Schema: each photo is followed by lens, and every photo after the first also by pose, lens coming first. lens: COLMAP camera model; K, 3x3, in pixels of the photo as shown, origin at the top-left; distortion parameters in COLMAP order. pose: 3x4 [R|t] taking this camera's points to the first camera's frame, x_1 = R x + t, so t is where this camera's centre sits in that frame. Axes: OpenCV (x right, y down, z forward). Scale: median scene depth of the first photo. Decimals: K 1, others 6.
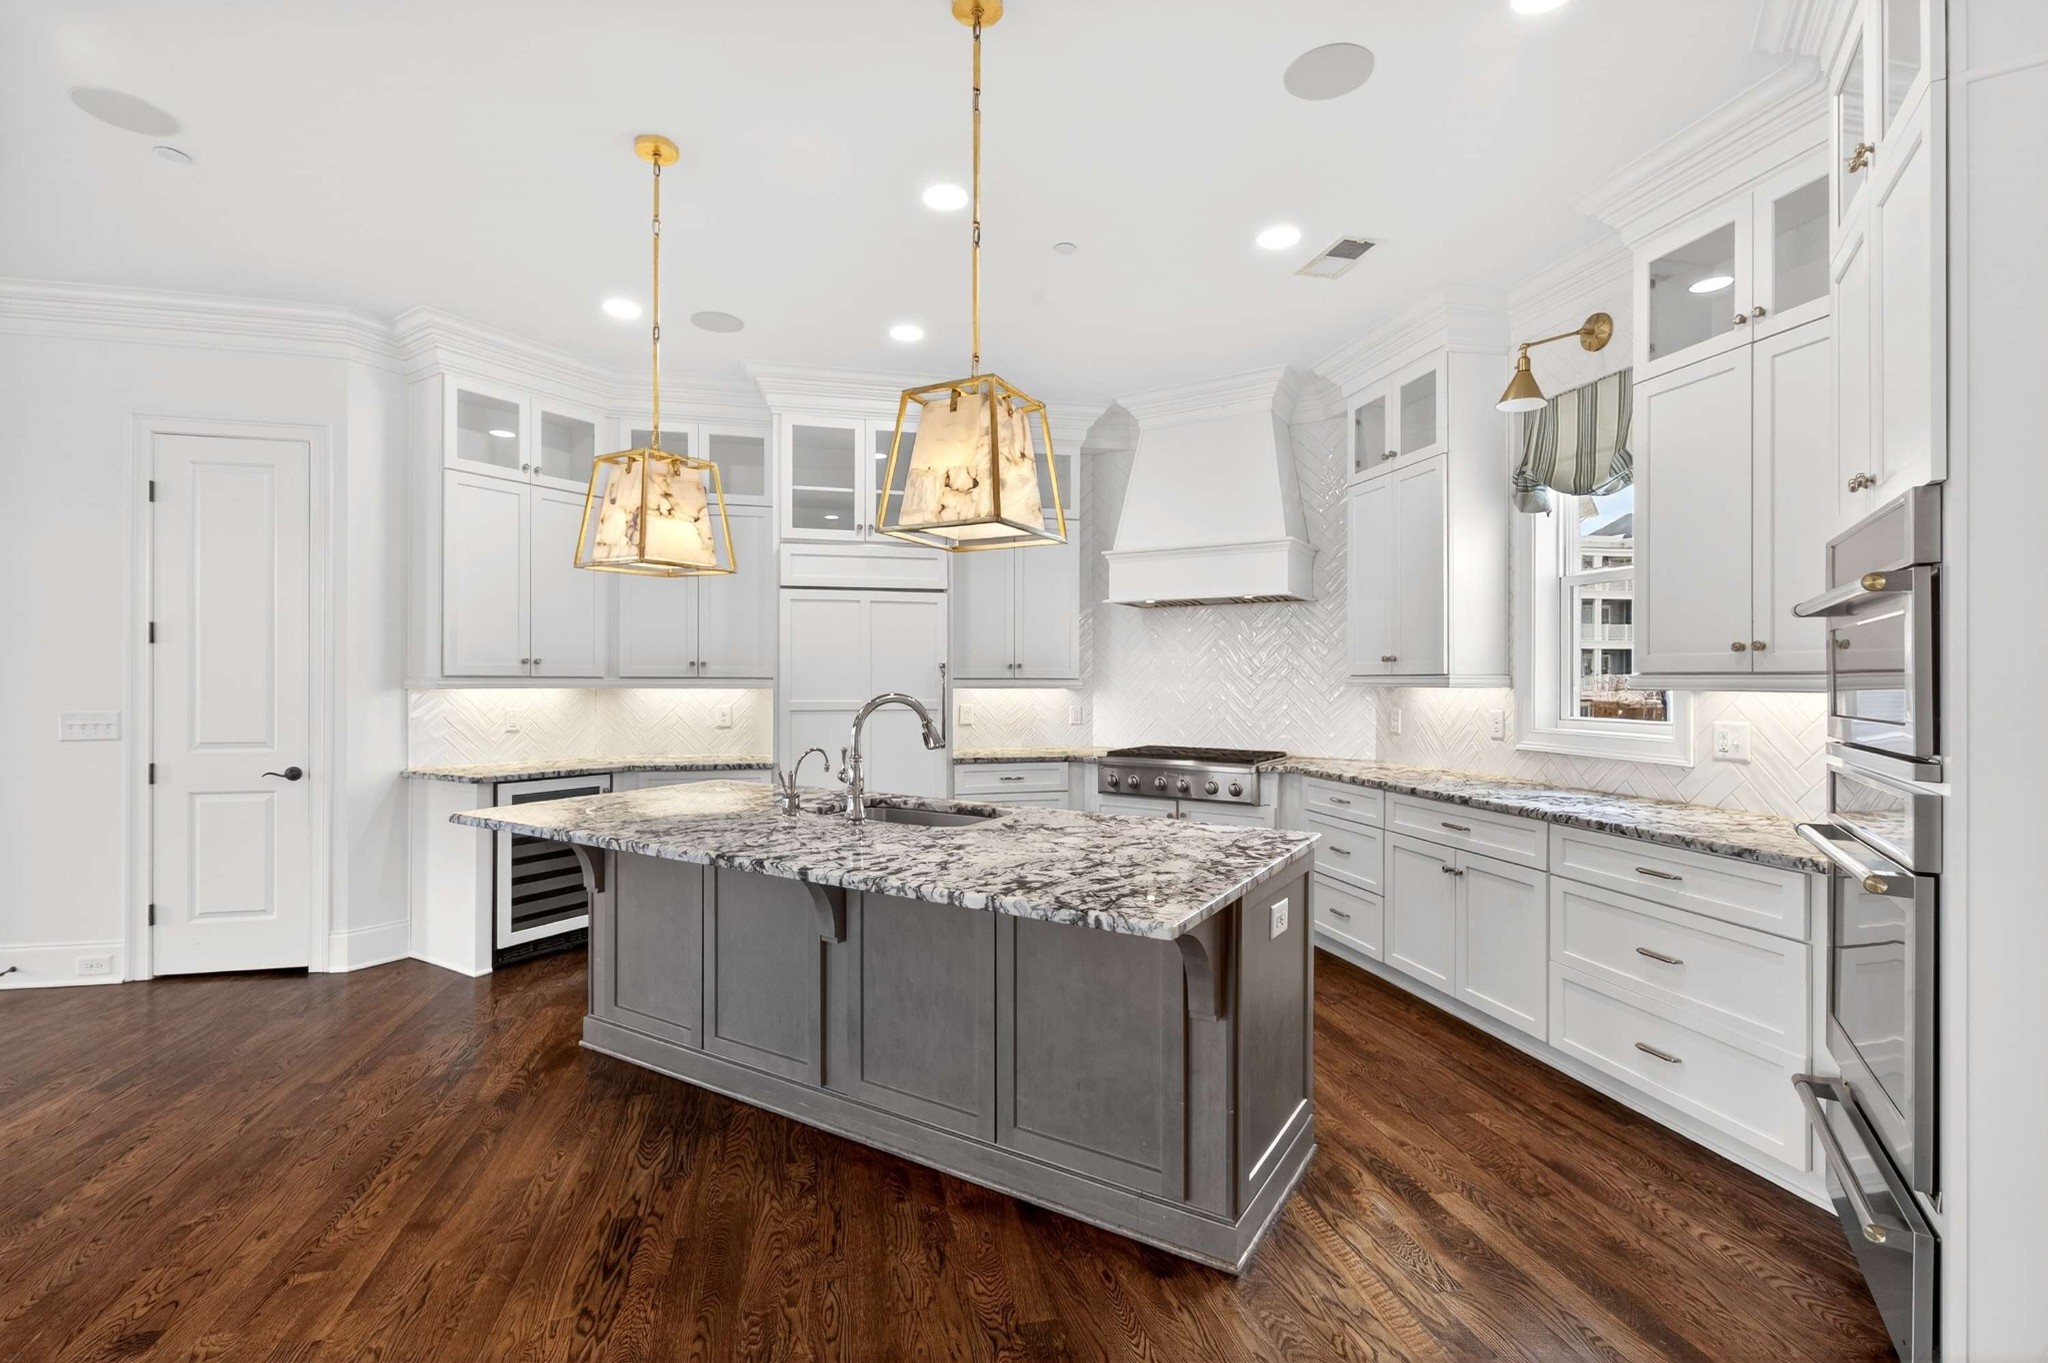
lens RADIAL K [[926.5, 0, 1014.3], [0, 926.5, 674.2], [0, 0, 1]] dist [0.007480, -0.001129]
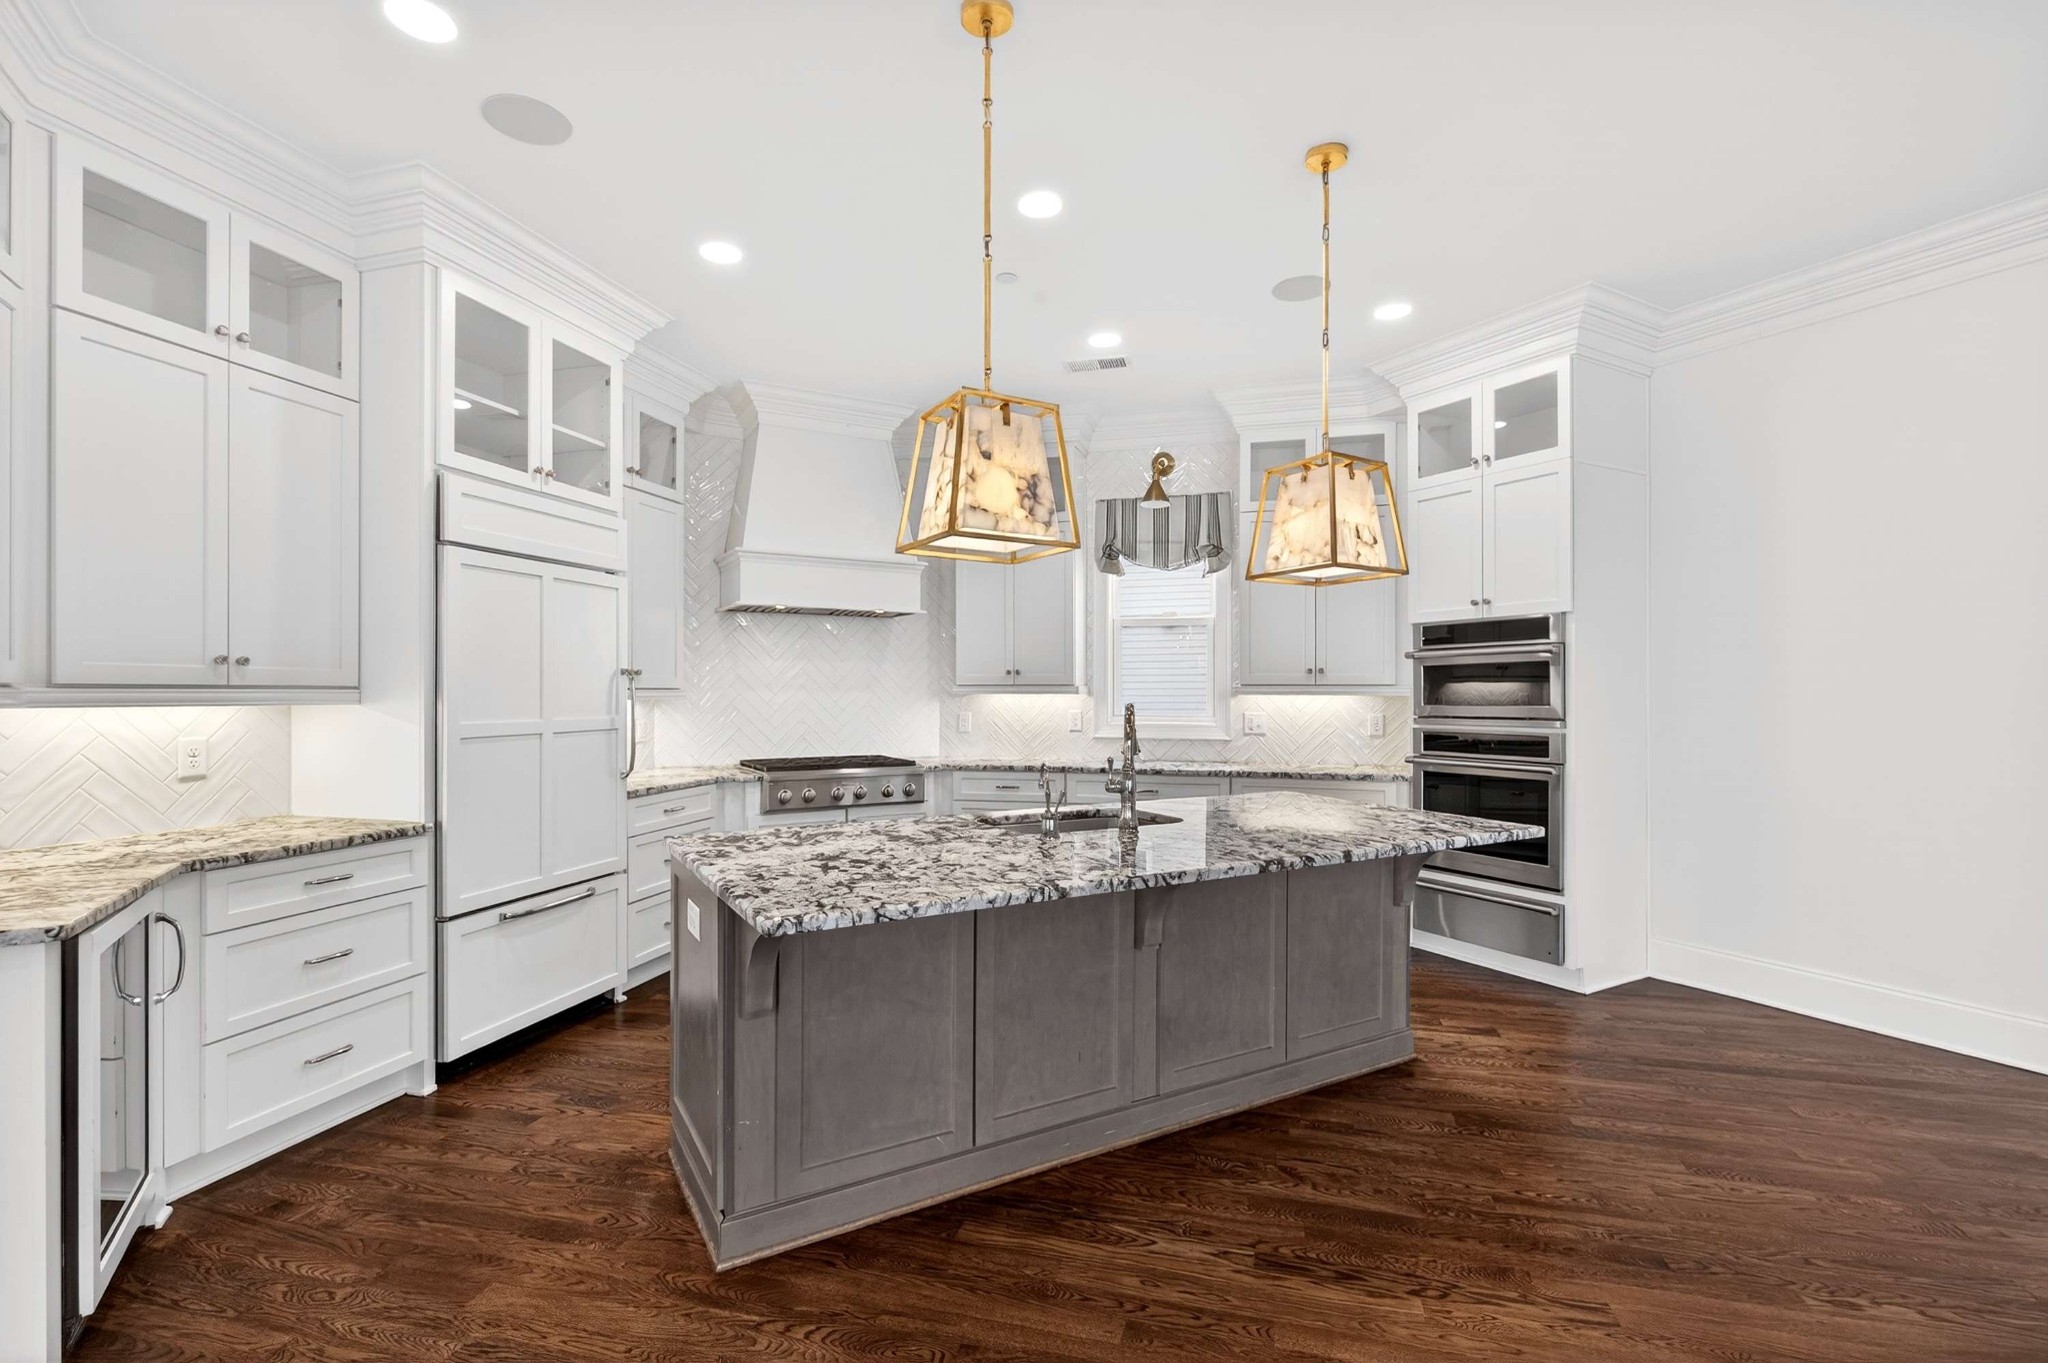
lens RADIAL K [[926.5, 0, 1024.4], [0, 926.5, 688.4], [0, 0, 1]] dist [0.007480, -0.001129]
pose [[0.468449, -0.001214, 0.883490, -0.699565], [-0.003824, 0.999987, 0.003402, 0.001285], [-0.883483, -0.004972, 0.468438, 0.396142]]
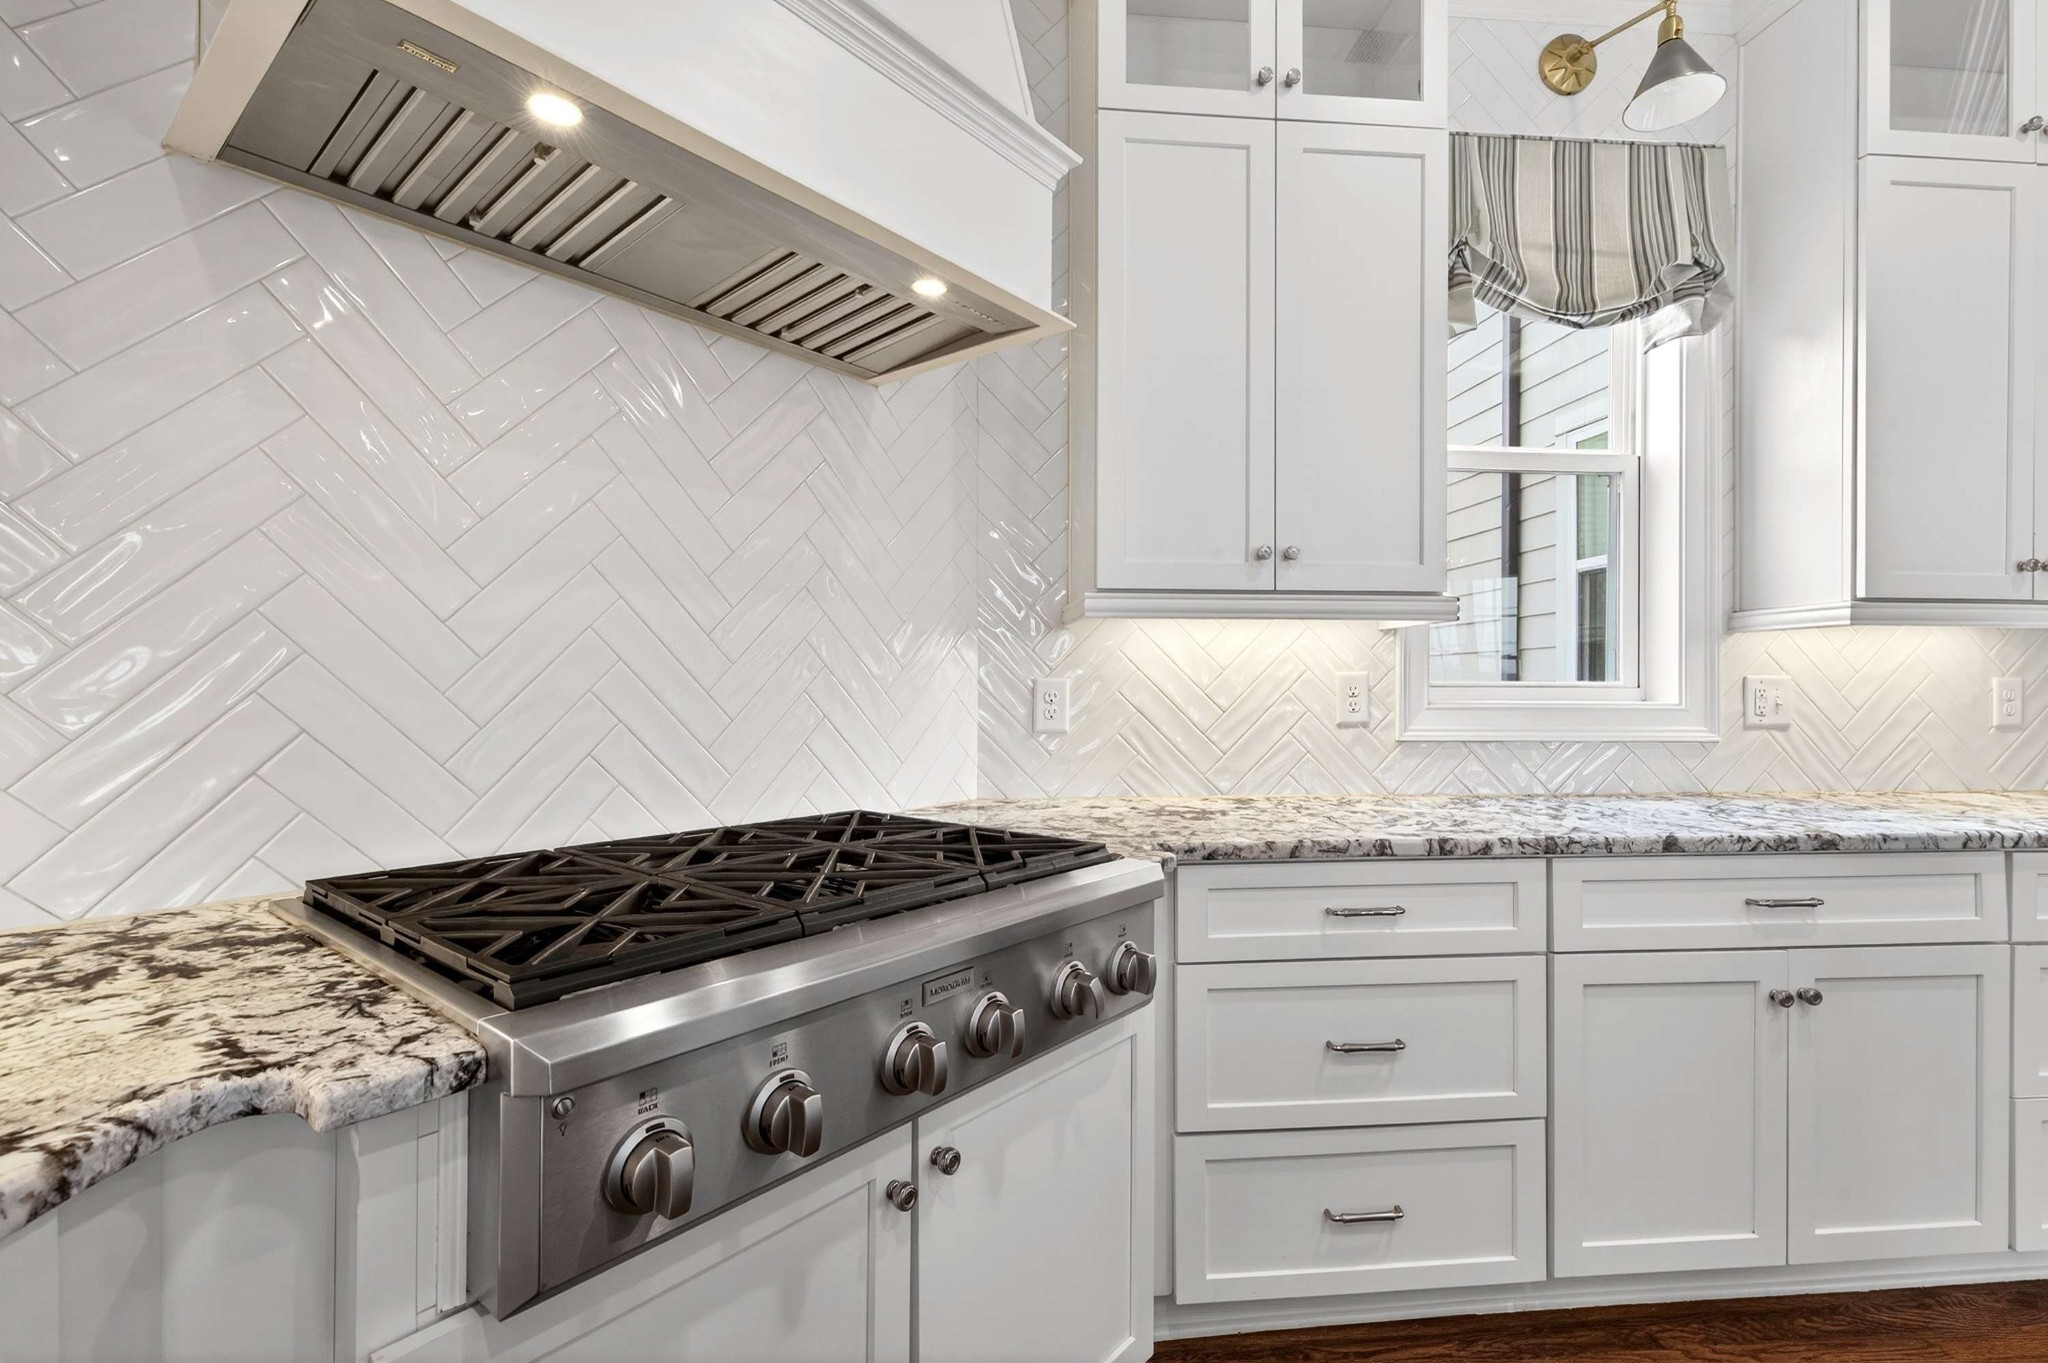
lens RADIAL K [[926.5, 0, 1009.3], [0, 926.5, 683.0], [0, 0, 1]] dist [0.007480, -0.001129]
pose [[0.124126, 0.004264, 0.992257, -0.036464], [-0.008007, 0.999963, -0.003295, 0.045737], [-0.992234, -0.007536, 0.124155, 1.065422]]
